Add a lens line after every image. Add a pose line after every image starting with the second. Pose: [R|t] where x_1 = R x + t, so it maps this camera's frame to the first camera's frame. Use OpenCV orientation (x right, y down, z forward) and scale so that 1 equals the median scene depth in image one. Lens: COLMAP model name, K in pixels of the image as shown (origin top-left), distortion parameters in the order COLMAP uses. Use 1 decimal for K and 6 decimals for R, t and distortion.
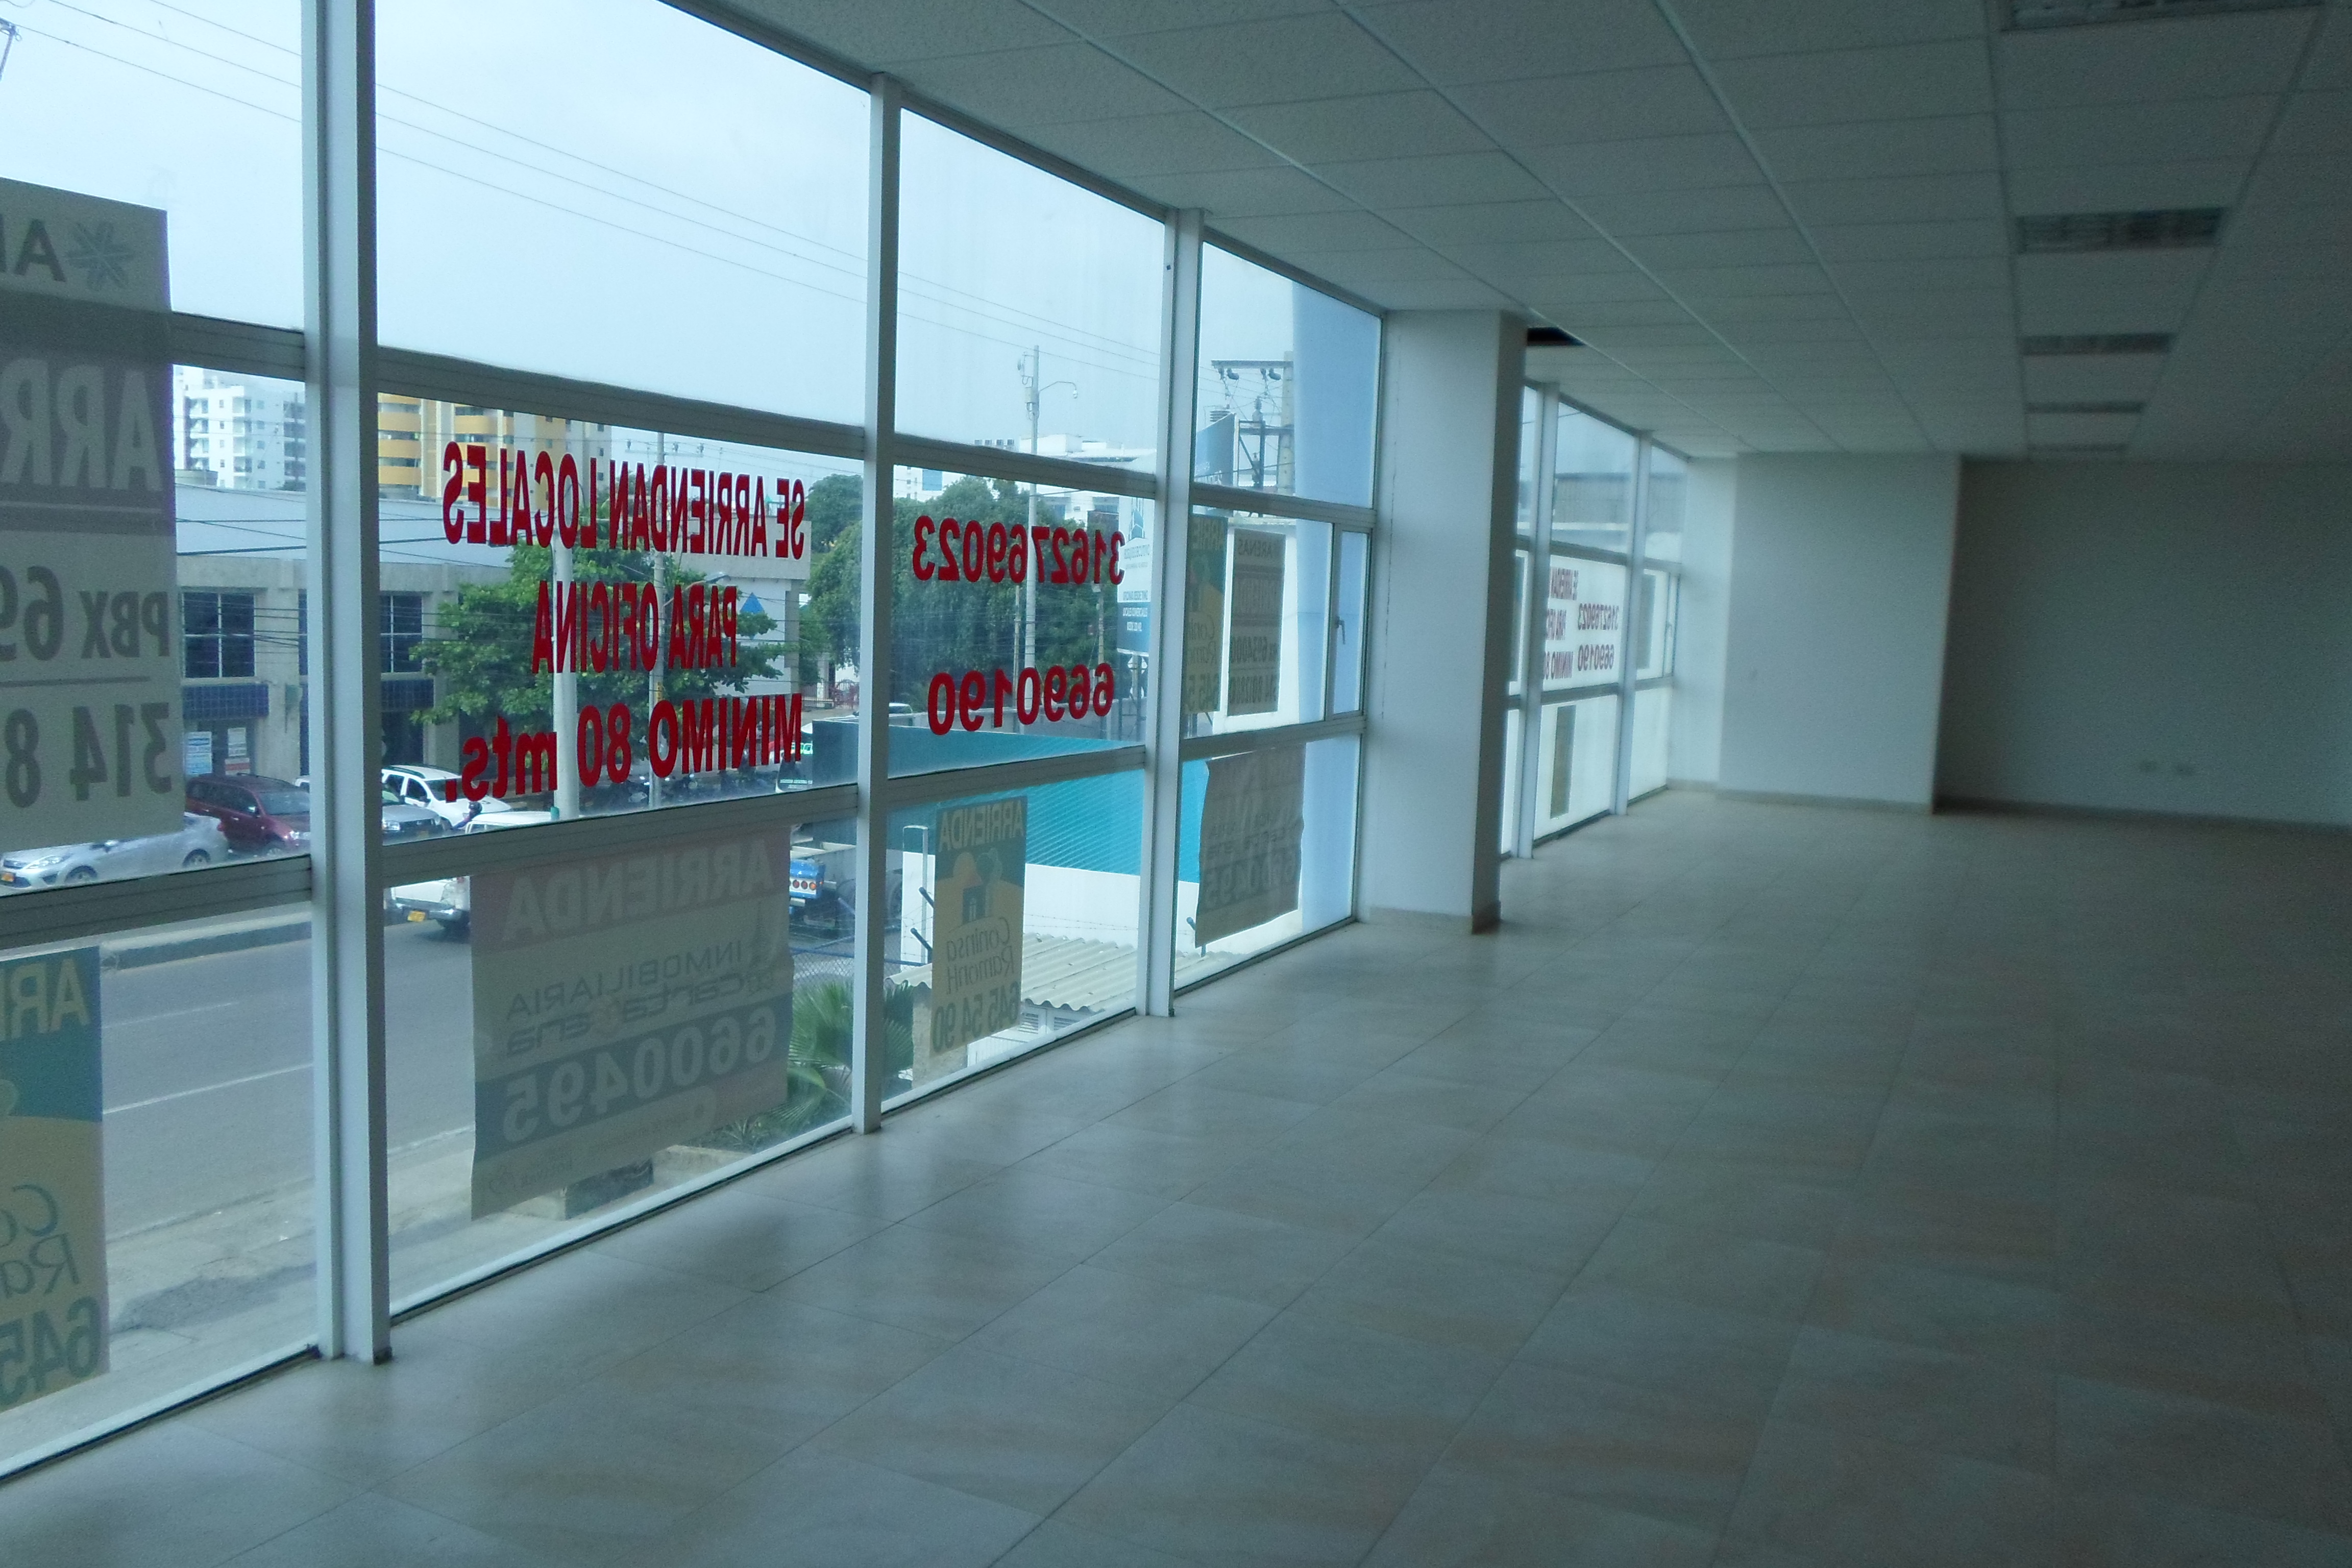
lens RADIAL K [[1797.1, 0, 1188.5], [0, 1797.1, 777.0], [0, 0, 1]] dist [-0.034242, 0.006154]
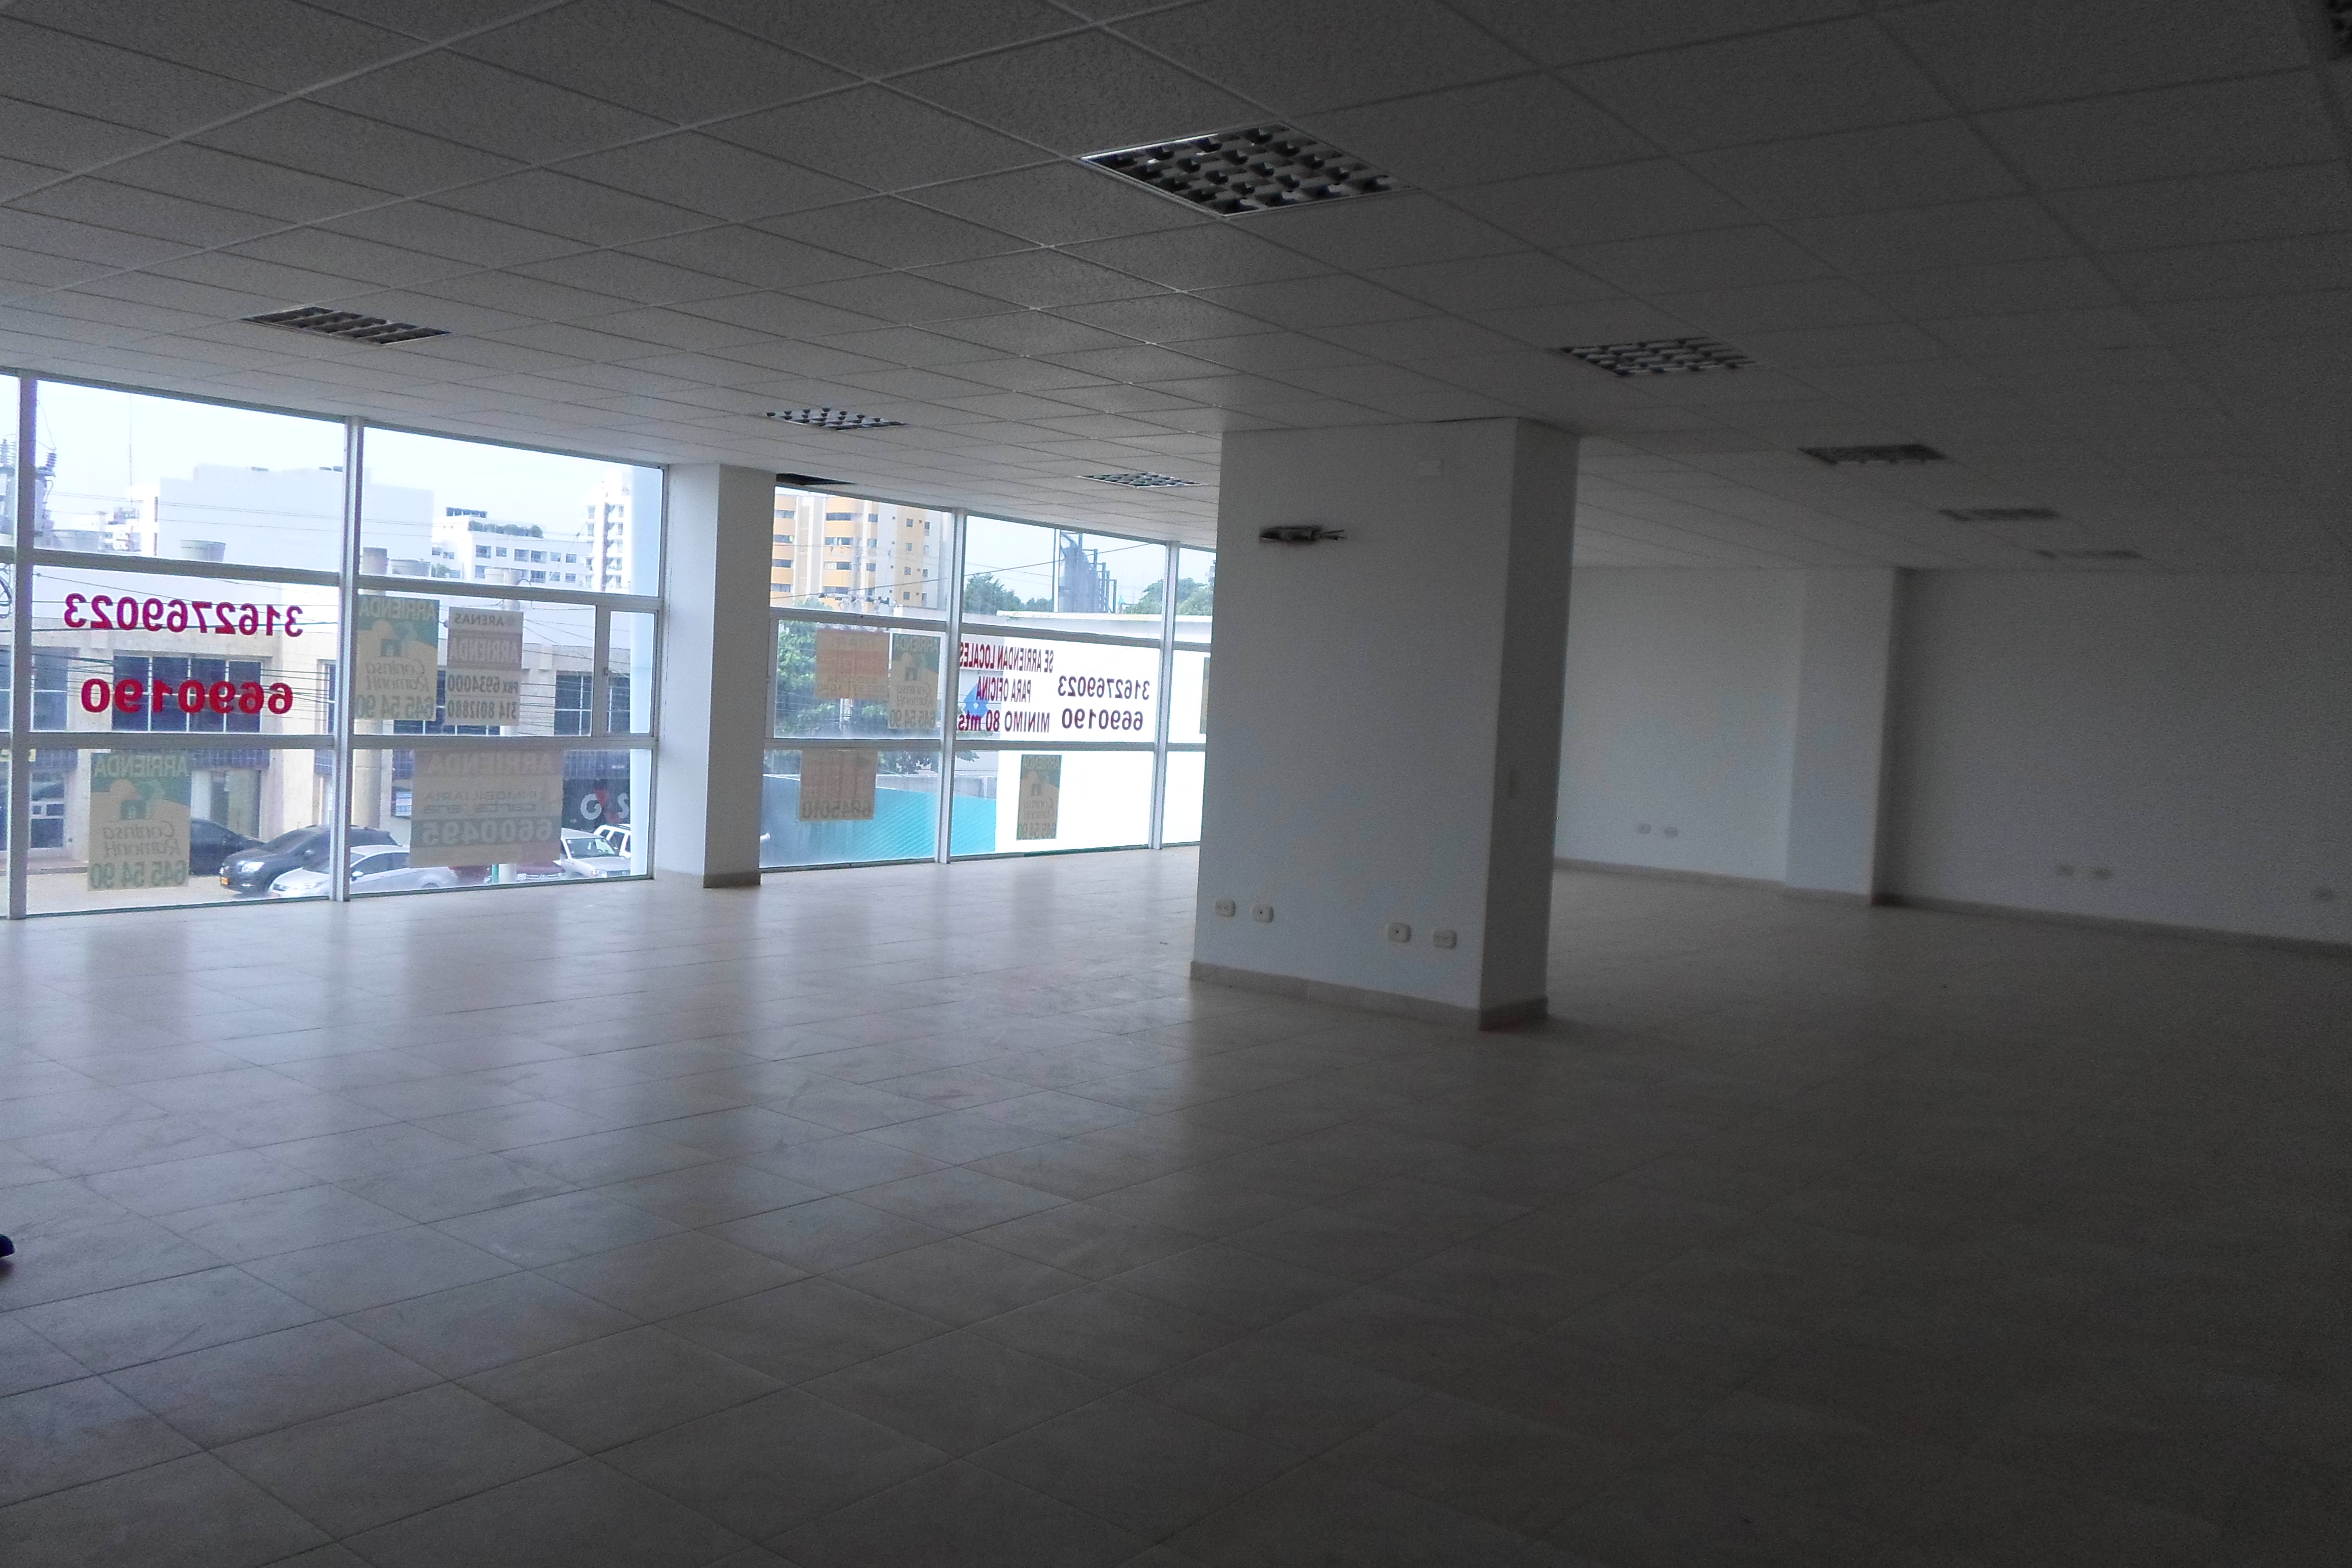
lens RADIAL K [[1797.1, 0, 1188.5], [0, 1797.1, 777.0], [0, 0, 1]] dist [-0.034242, 0.006154]
pose [[0.979695, 0.028026, -0.198523, 0.806900], [-0.039351, 0.997801, -0.053330, 0.058320], [0.196592, 0.060060, 0.978644, -0.337743]]
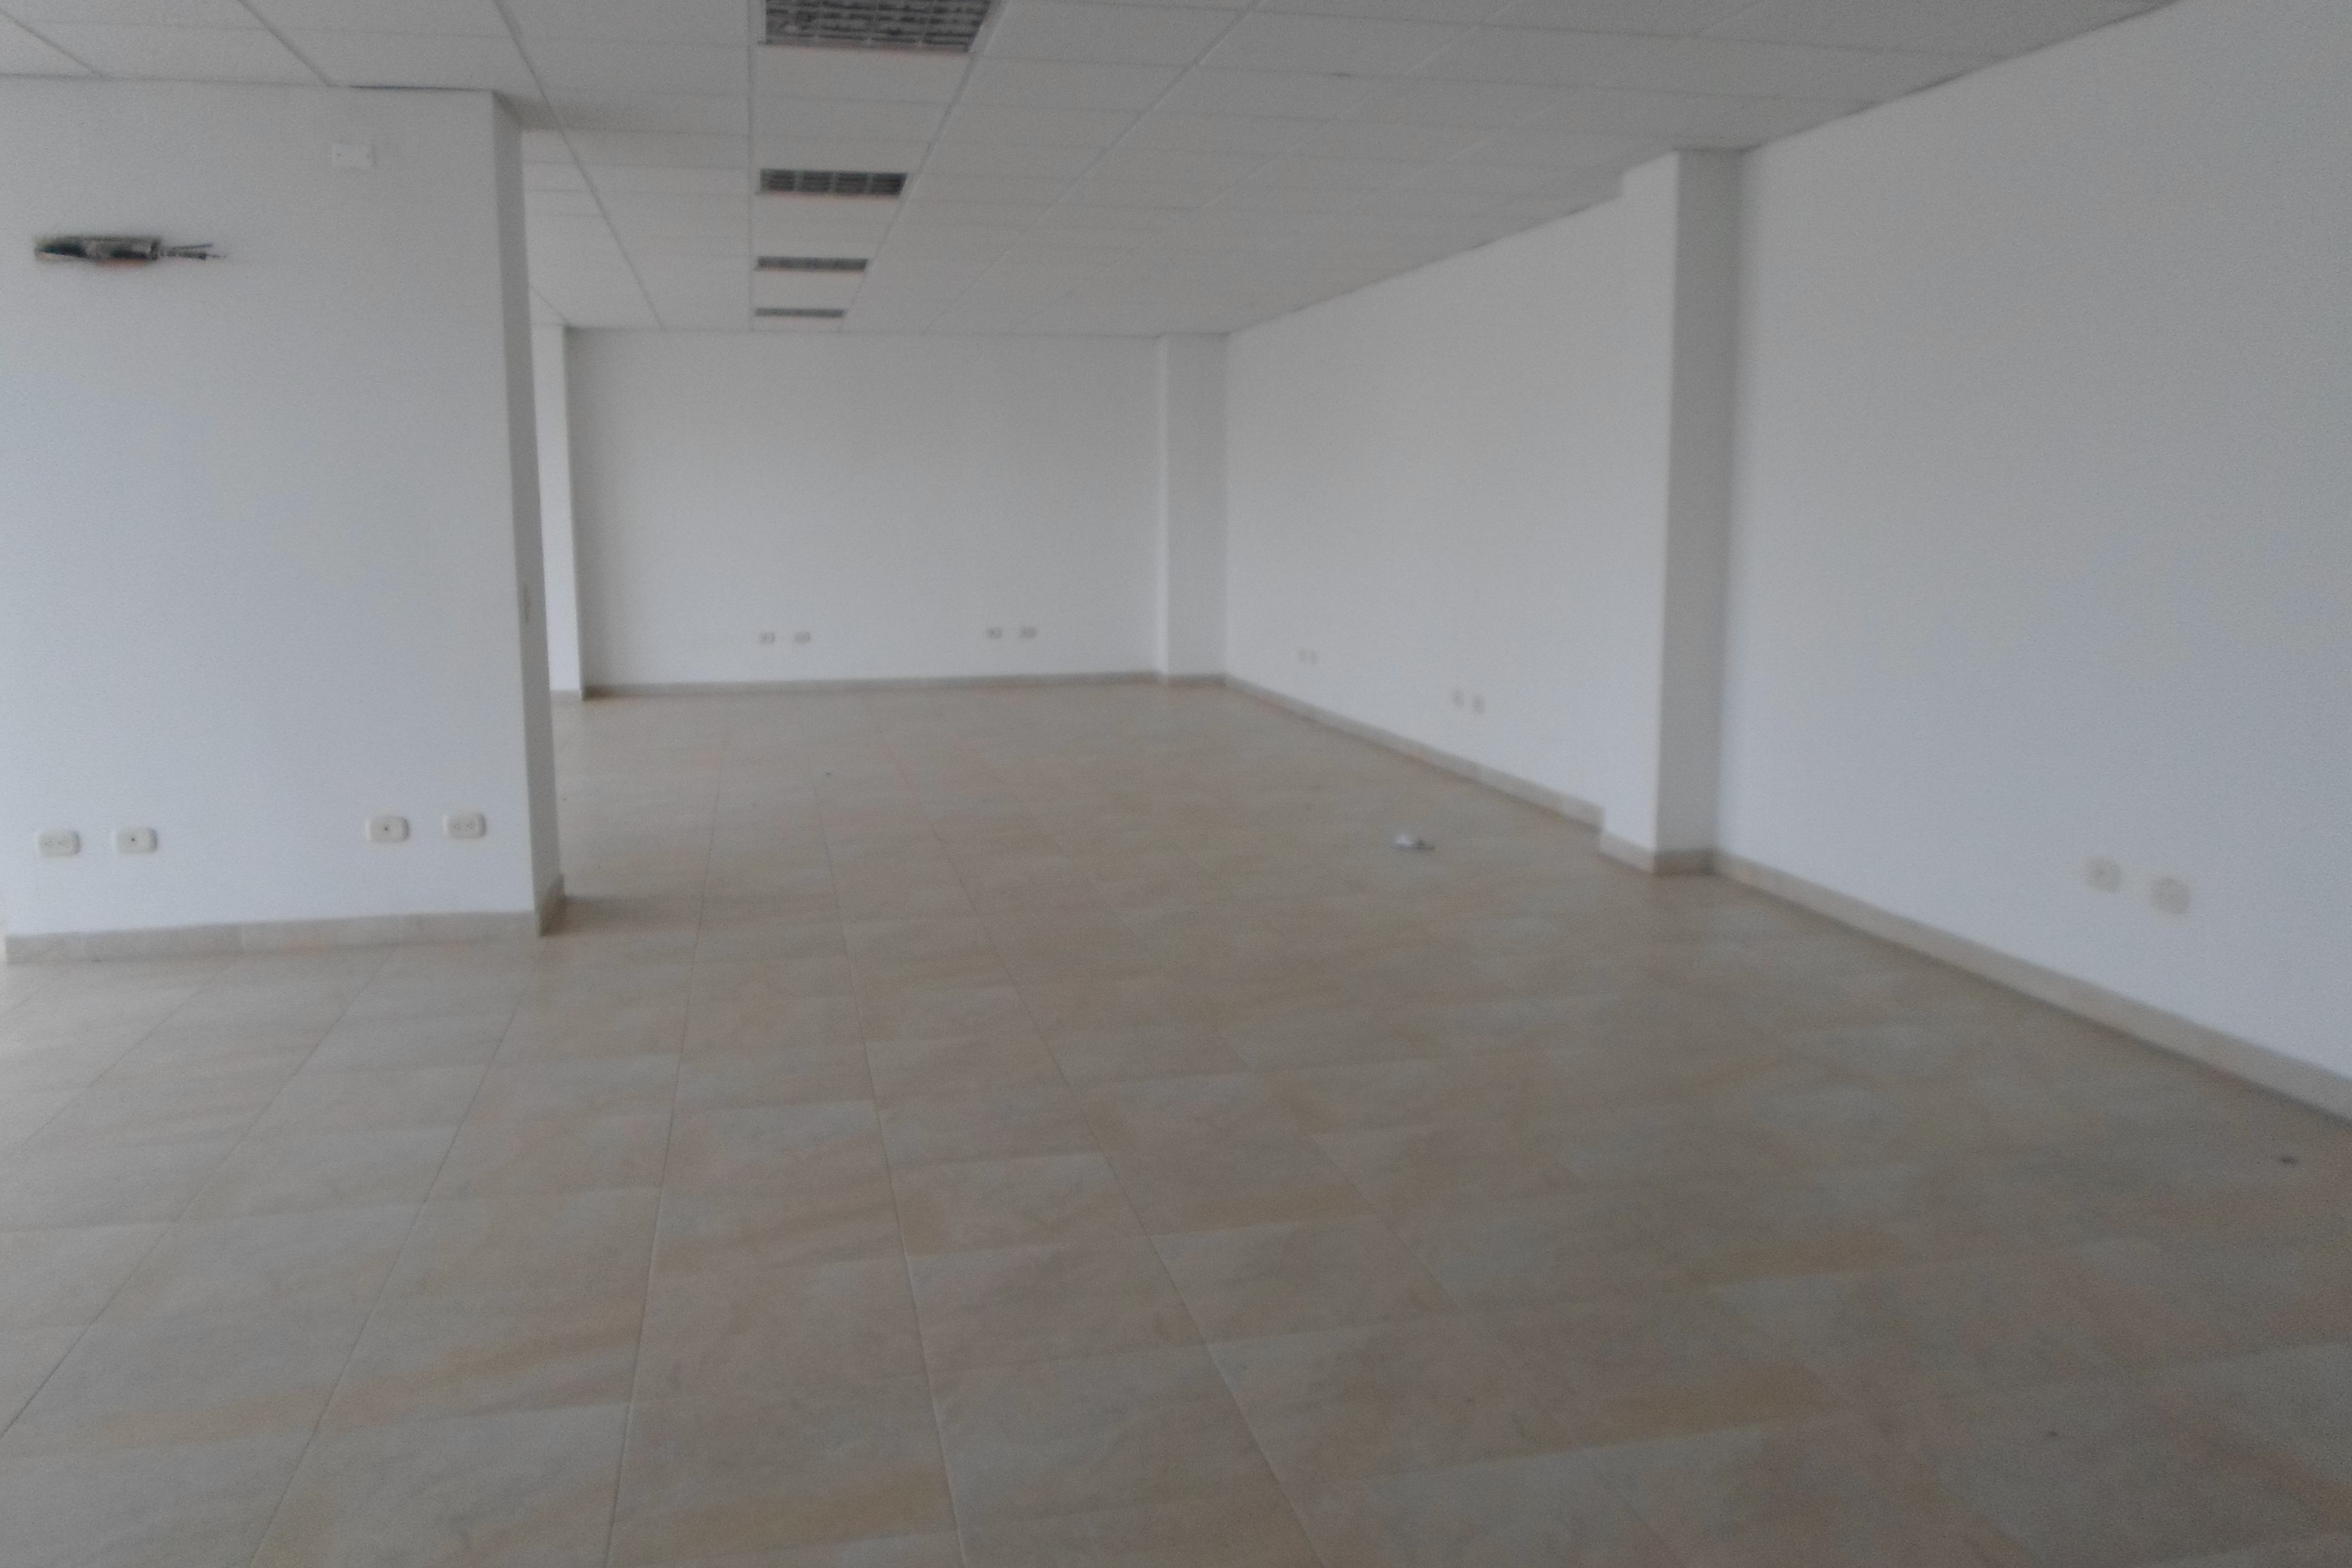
lens RADIAL K [[1752.2, 0, 1229.0], [0, 1752.2, 738.2], [0, 0, 1]] dist [-0.033981, 0.003470]
pose [[0.780264, -0.118967, 0.614031, 0.563551], [0.092650, 0.992897, 0.074638, 0.030240], [-0.618550, -0.001347, 0.785745, -0.070090]]
